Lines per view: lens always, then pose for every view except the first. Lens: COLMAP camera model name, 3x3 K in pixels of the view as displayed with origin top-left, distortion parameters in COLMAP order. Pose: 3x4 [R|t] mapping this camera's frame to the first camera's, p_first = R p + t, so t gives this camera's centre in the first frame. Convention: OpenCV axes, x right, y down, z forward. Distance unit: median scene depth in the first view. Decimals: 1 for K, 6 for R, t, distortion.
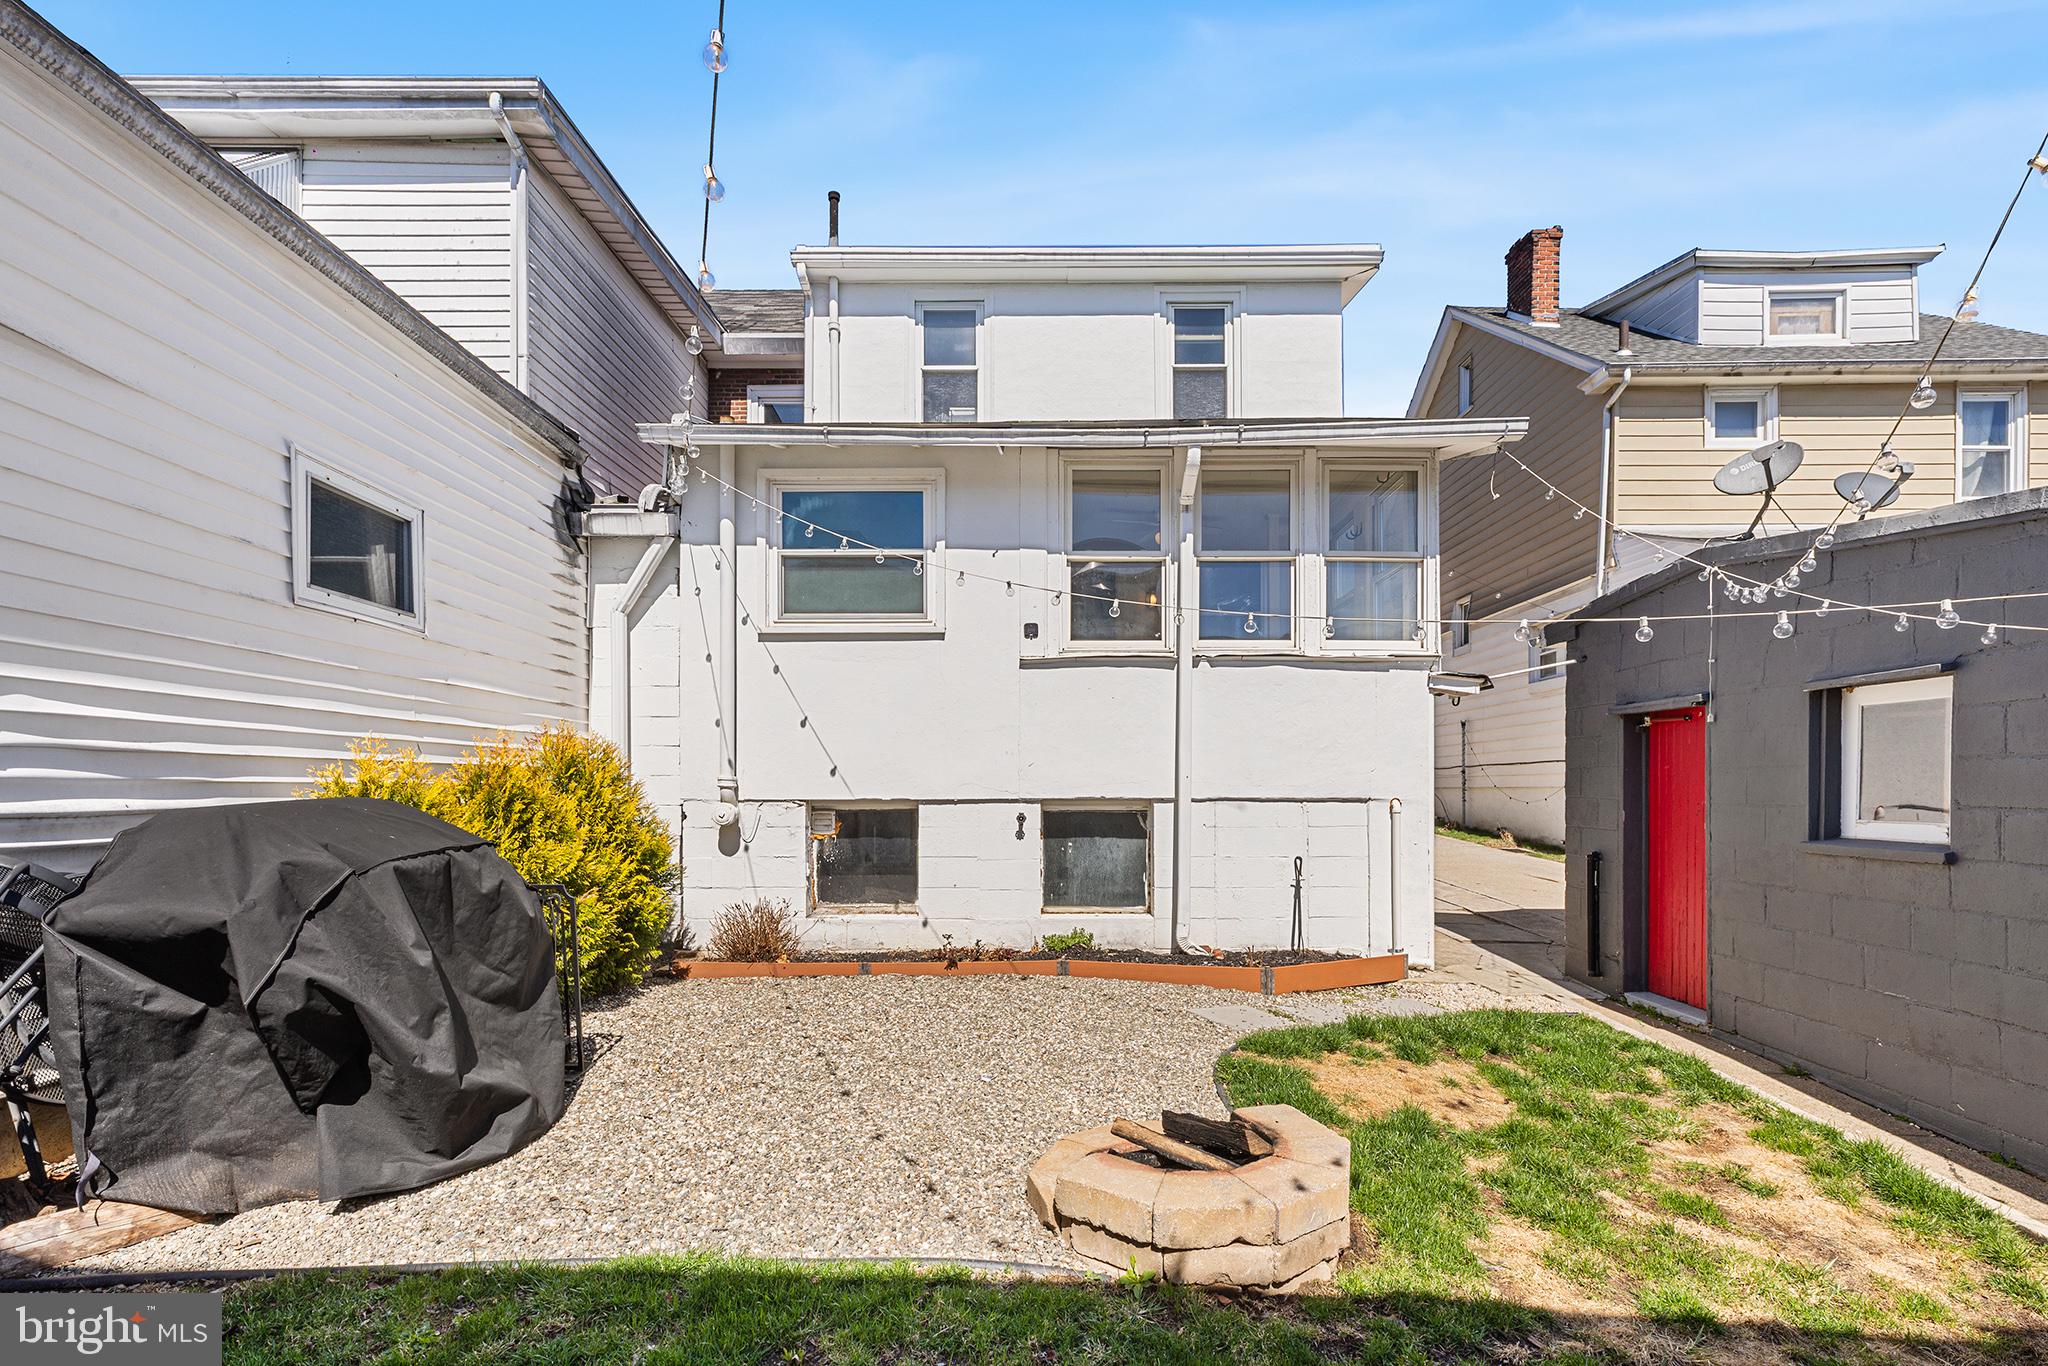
lens RADIAL K [[946.2, 0, 1033.6], [0, 946.2, 787.6], [0, 0, 1]] dist [0.001534, 0.001483]
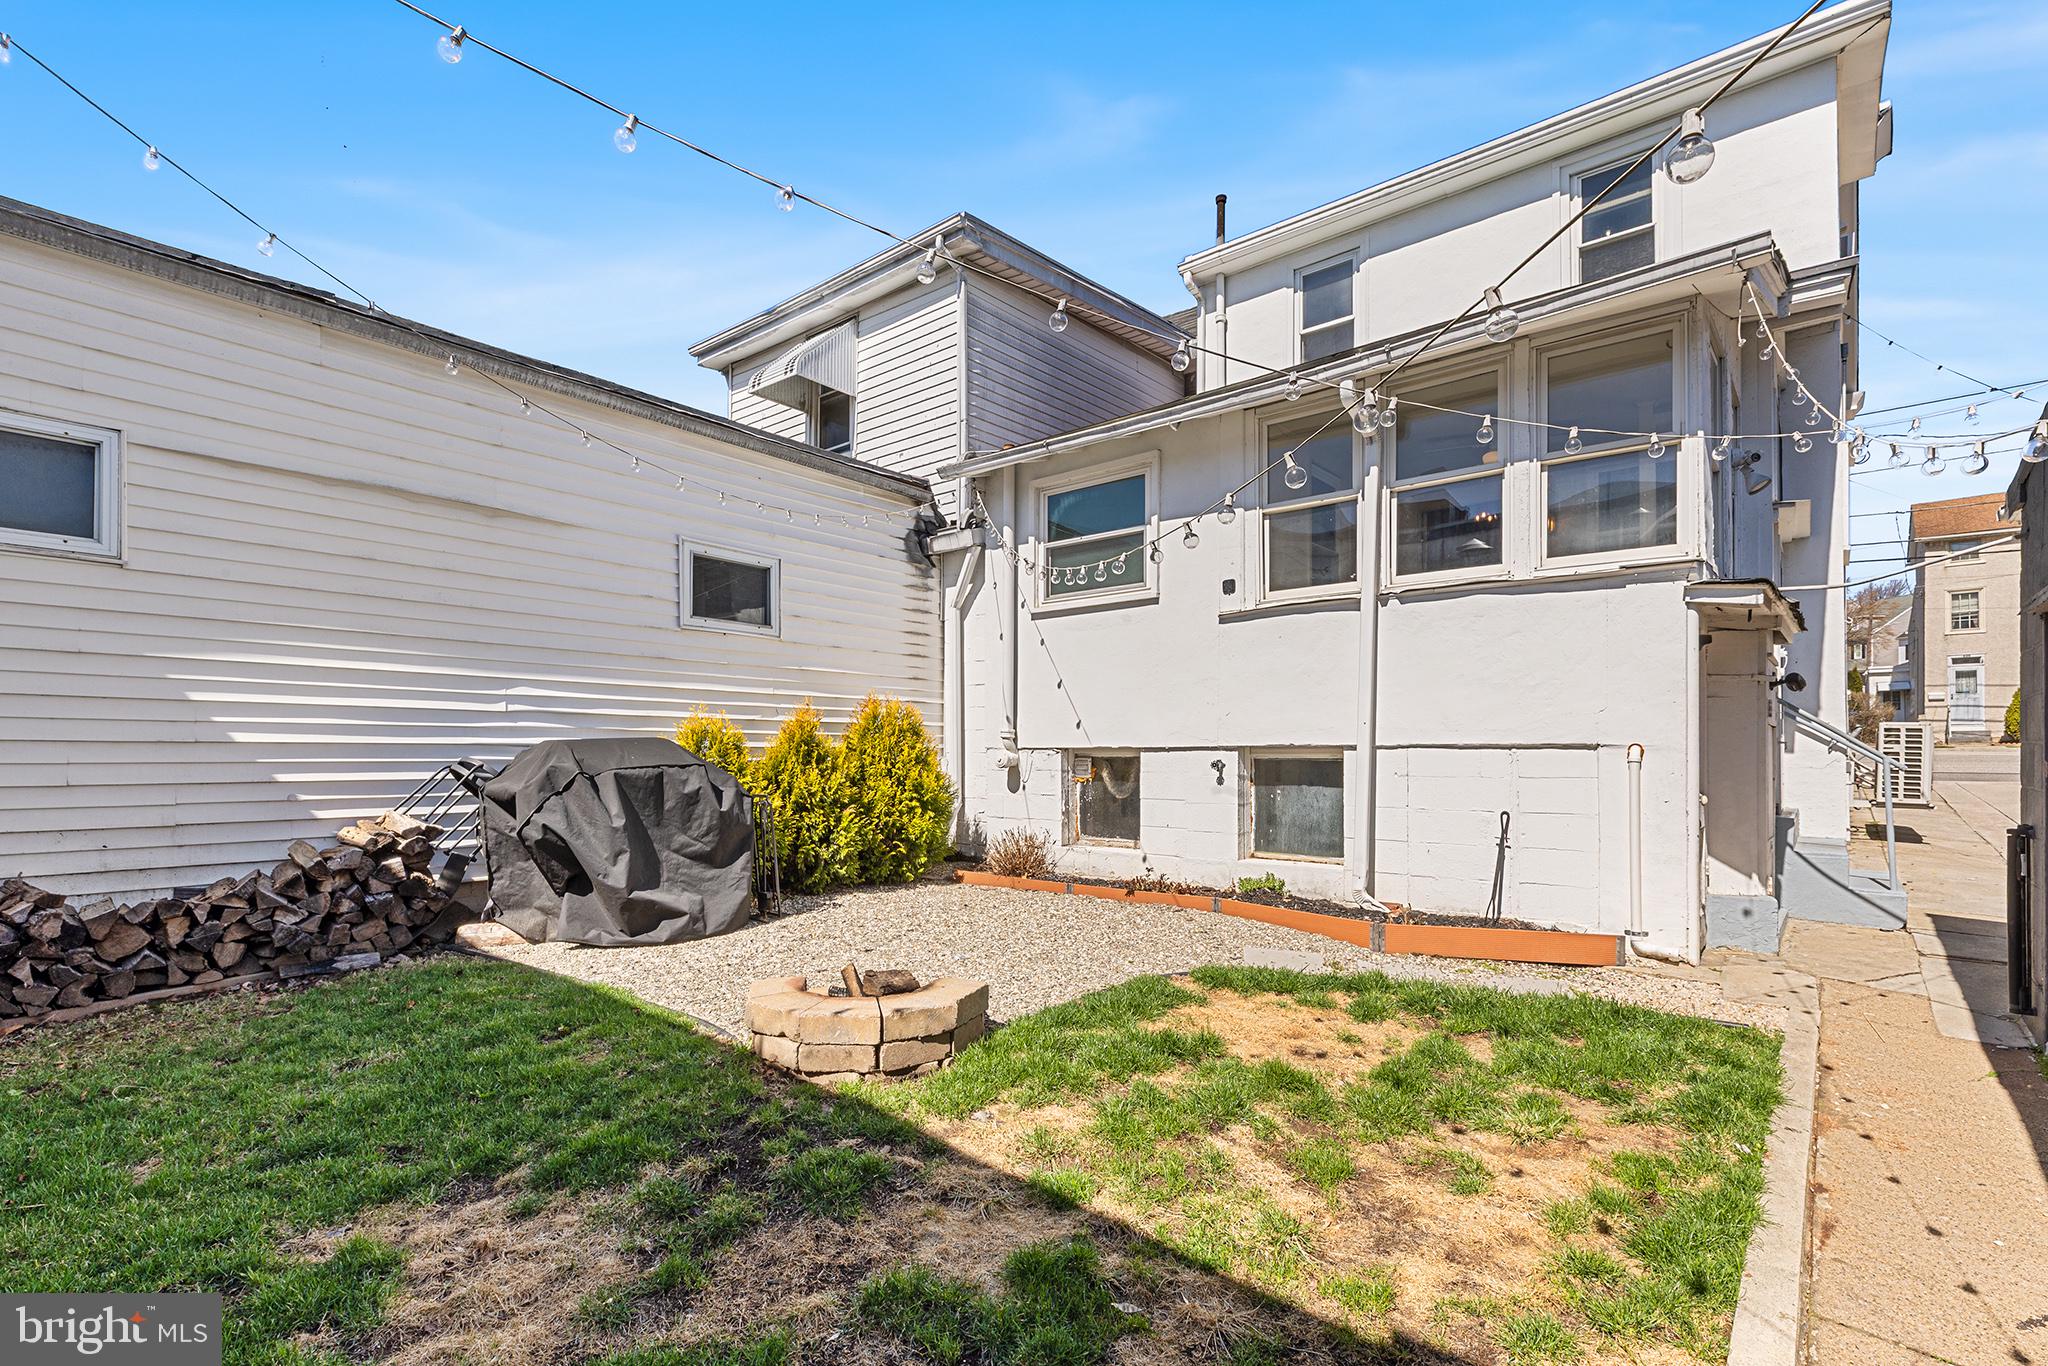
lens RADIAL K [[946.2, 0, 1040.8], [0, 946.2, 749.4], [0, 0, 1]] dist [0.001534, 0.001483]
pose [[0.768611, -0.001599, -0.639715, 0.512884], [-0.002740, 0.999979, -0.005792, 0.021815], [0.639711, 0.006205, 0.768590, 0.057601]]
